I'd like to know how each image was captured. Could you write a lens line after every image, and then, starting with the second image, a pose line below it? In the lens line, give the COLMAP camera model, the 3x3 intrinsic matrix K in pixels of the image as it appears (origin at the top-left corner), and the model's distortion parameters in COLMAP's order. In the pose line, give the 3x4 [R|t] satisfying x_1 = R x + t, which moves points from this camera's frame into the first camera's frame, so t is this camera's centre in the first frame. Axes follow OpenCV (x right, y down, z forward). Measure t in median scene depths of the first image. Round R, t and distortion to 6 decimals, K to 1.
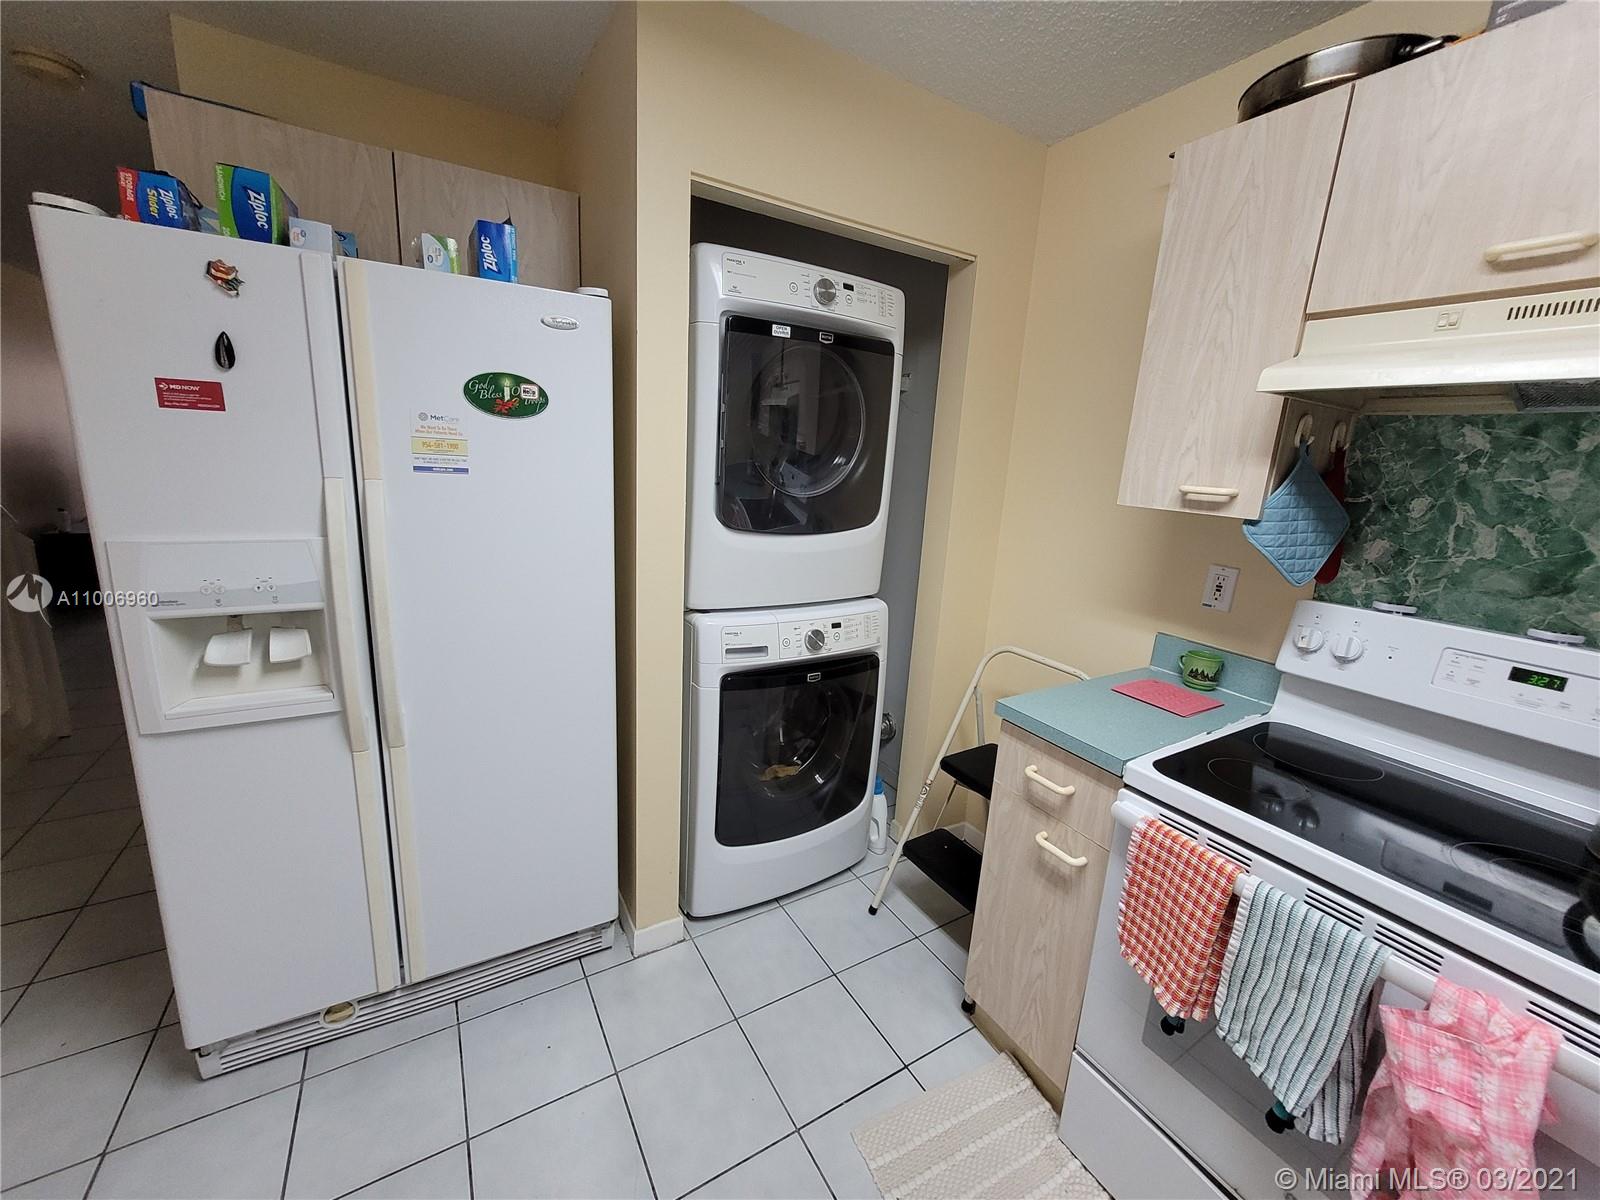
lens RADIAL K [[625.4, 0, 792.5], [0, 625.4, 596.3], [0, 0, 1]] dist [-0.003269, 0.000034]
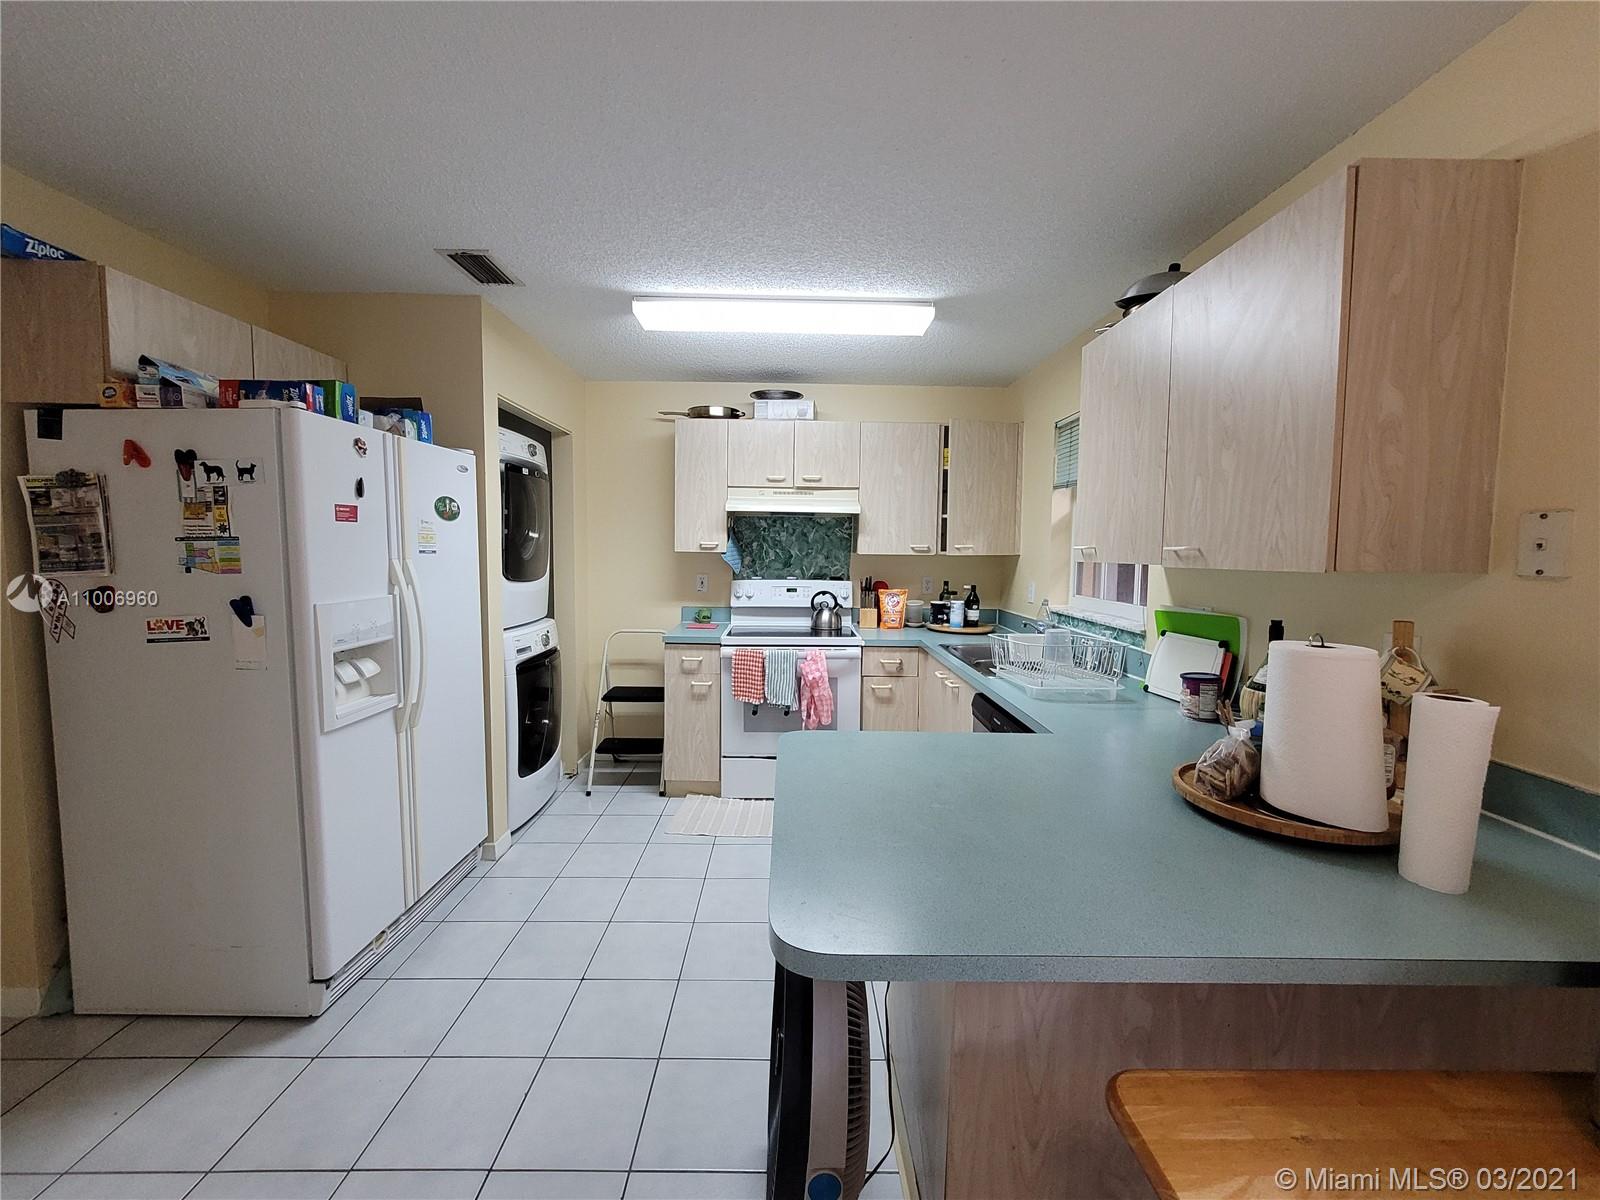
lens RADIAL K [[625.4, 0, 800.1], [0, 625.4, 597.7], [0, 0, 1]] dist [-0.003269, 0.000034]
pose [[0.495006, -0.119880, 0.860580, -1.597916], [0.207325, 0.978124, 0.017001, 0.106489], [-0.843792, 0.170004, 0.509031, -0.734583]]
